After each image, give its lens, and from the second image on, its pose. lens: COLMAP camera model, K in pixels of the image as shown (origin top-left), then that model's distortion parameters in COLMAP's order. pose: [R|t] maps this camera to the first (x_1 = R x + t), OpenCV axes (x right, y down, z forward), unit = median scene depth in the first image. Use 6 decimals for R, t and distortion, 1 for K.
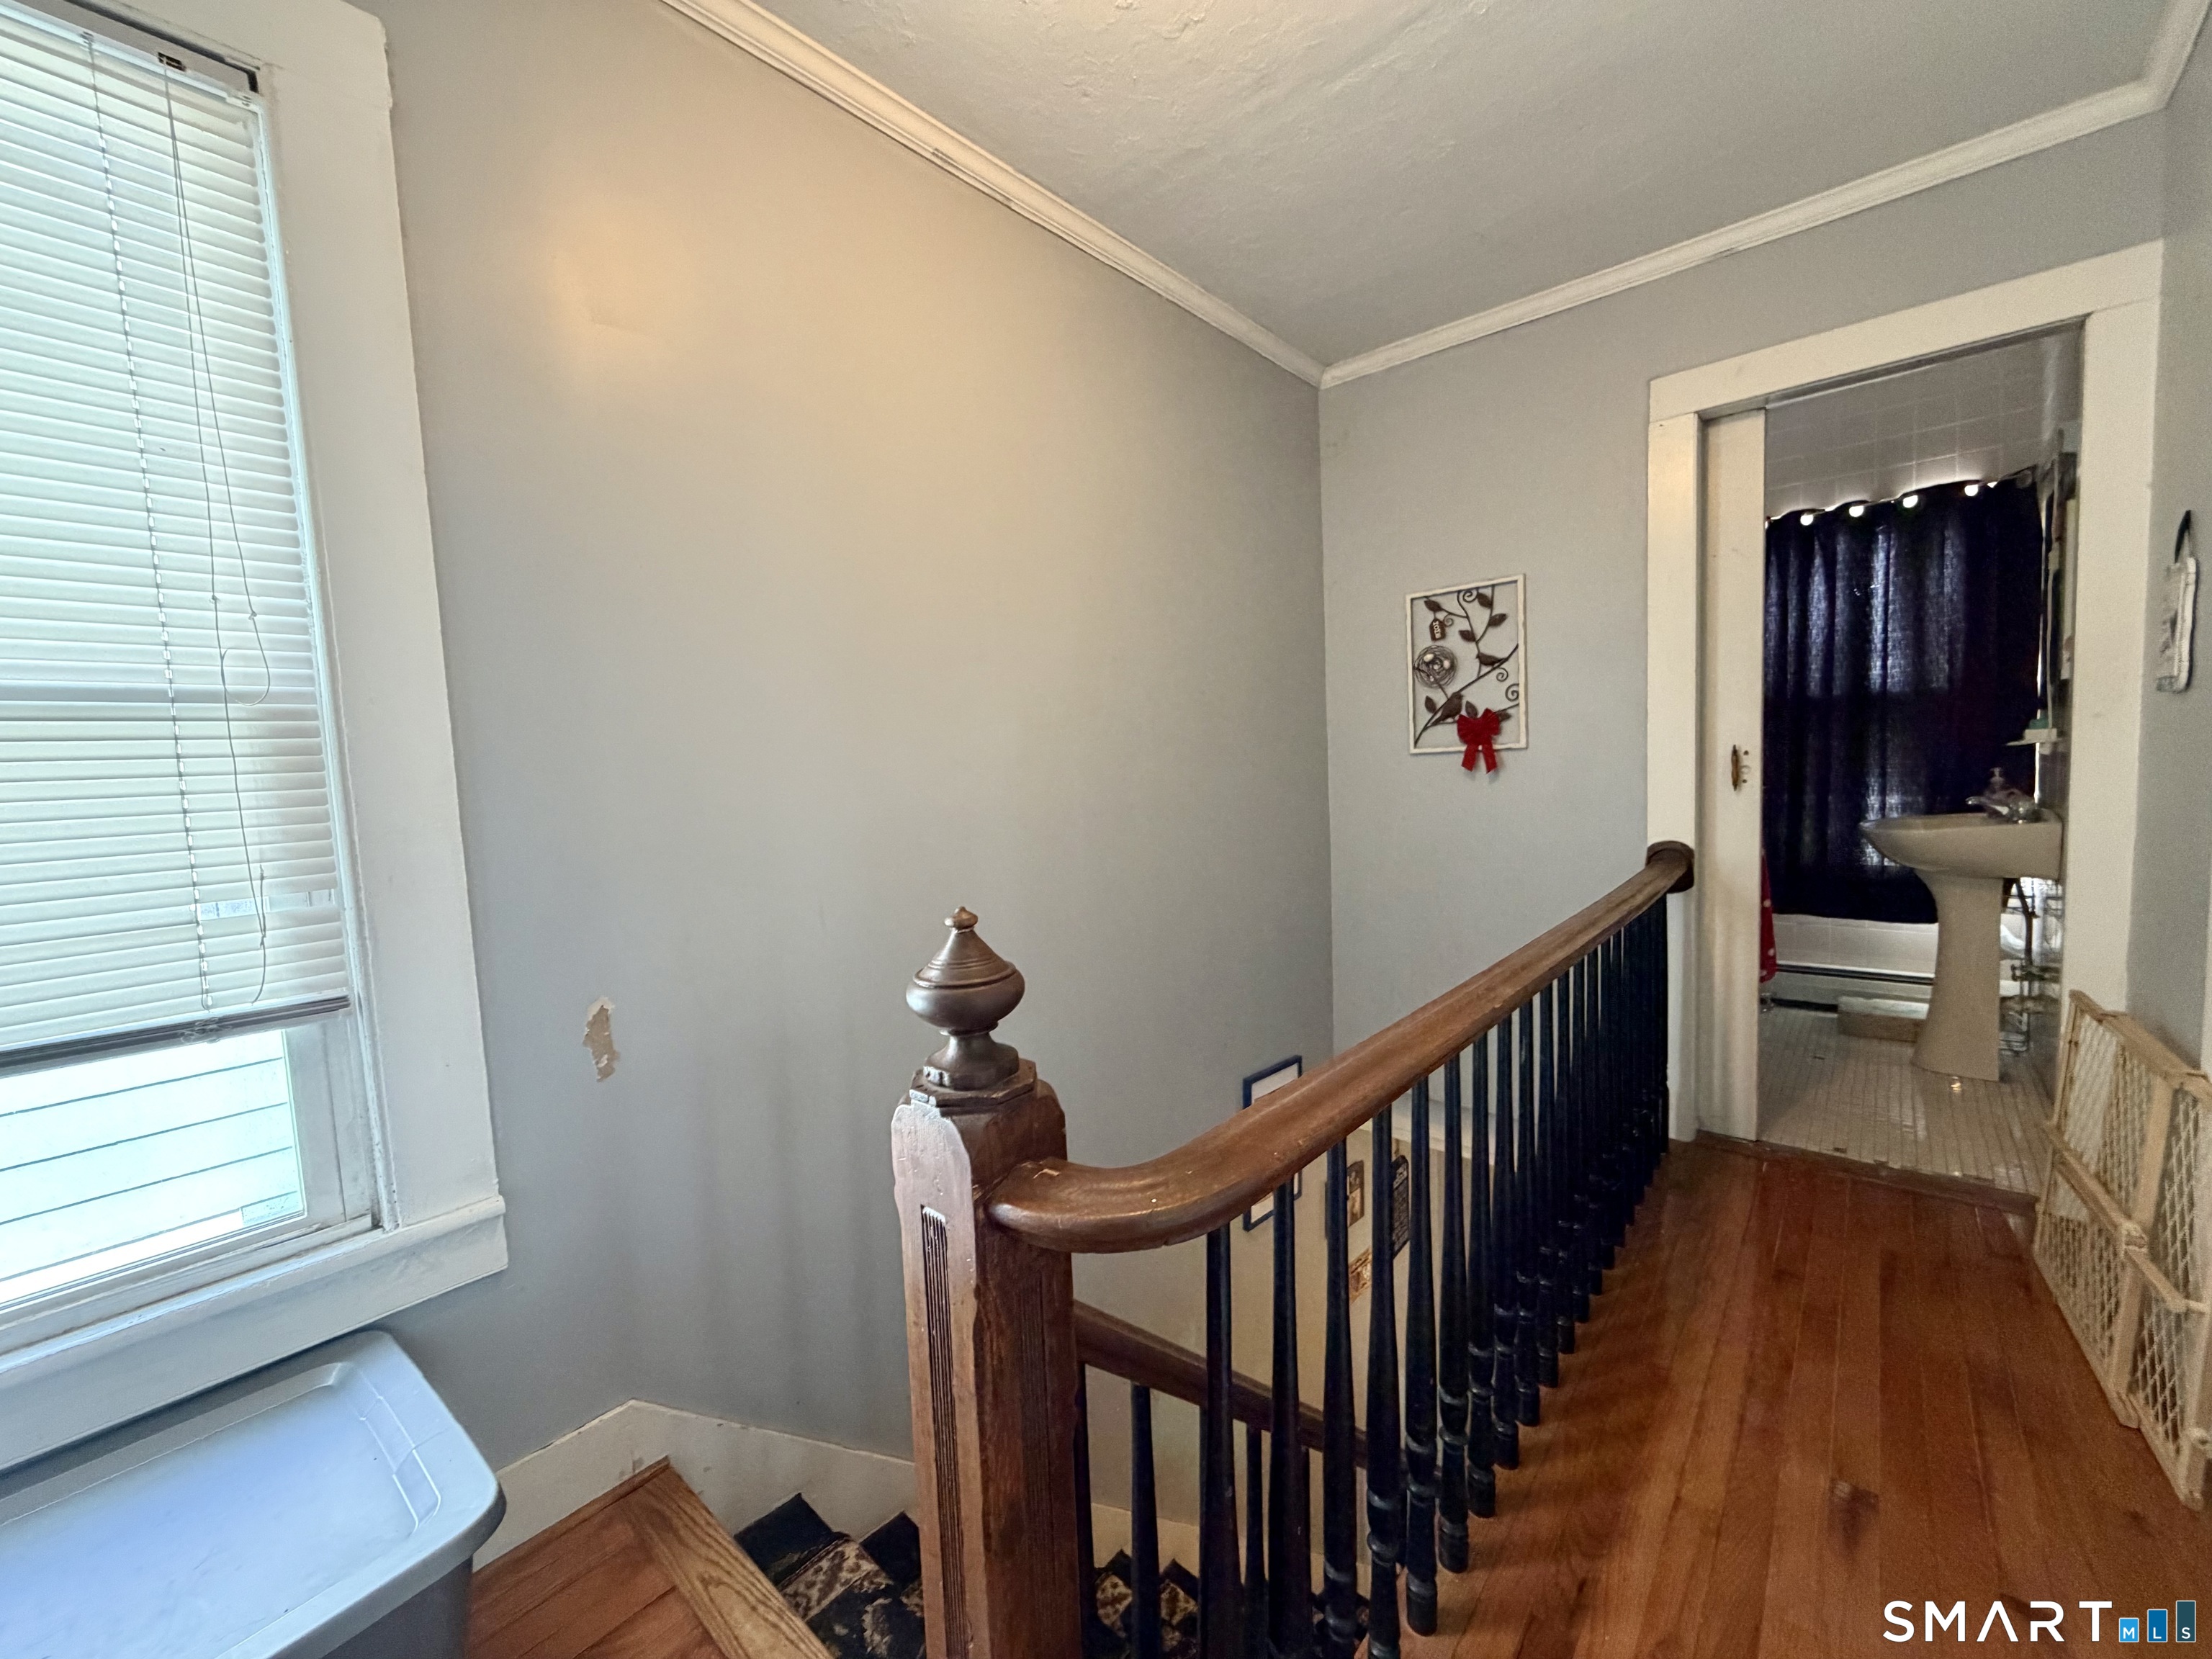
lens RADIAL K [[878.6, 0, 1112.0], [0, 878.6, 826.6], [0, 0, 1]] dist [-0.002261, 0.000876]
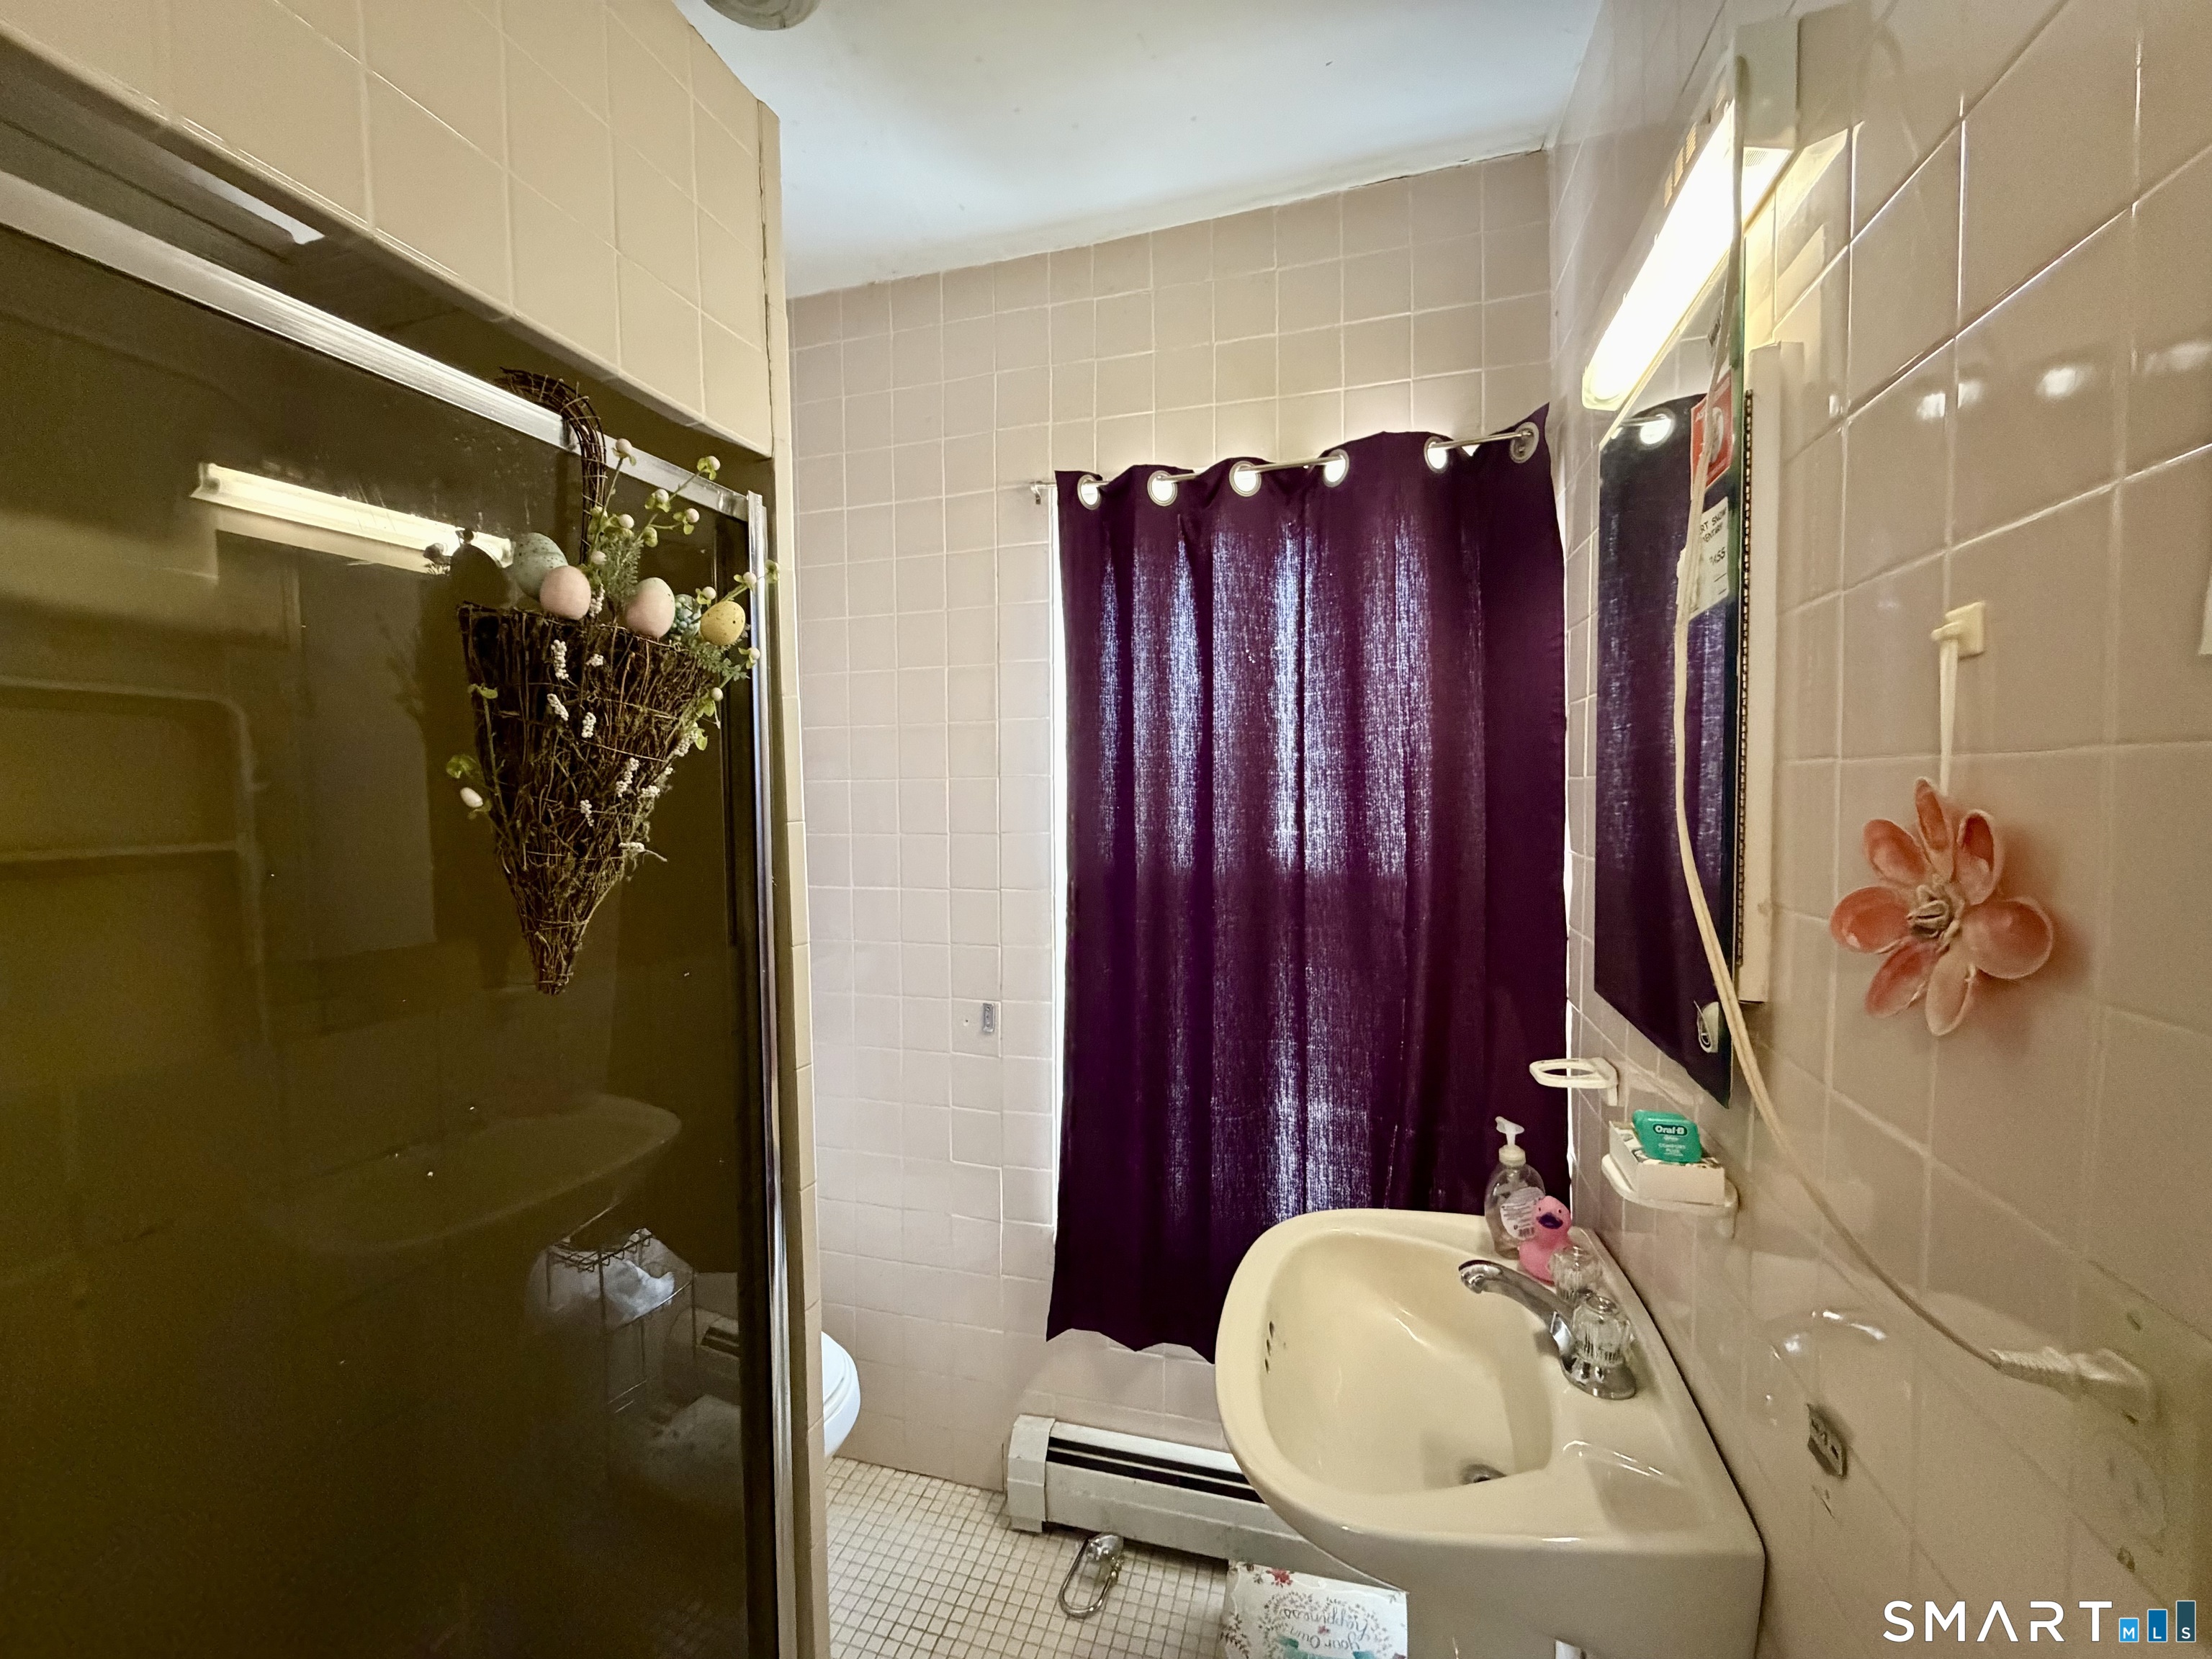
lens RADIAL K [[878.6, 0, 1104.6], [0, 878.6, 825.3], [0, 0, 1]] dist [-0.002261, 0.000876]
pose [[0.903831, 0.005752, 0.427851, 0.592285], [0.008718, 0.999455, -0.031853, -0.166991], [-0.427801, 0.032520, 0.903288, 0.629077]]
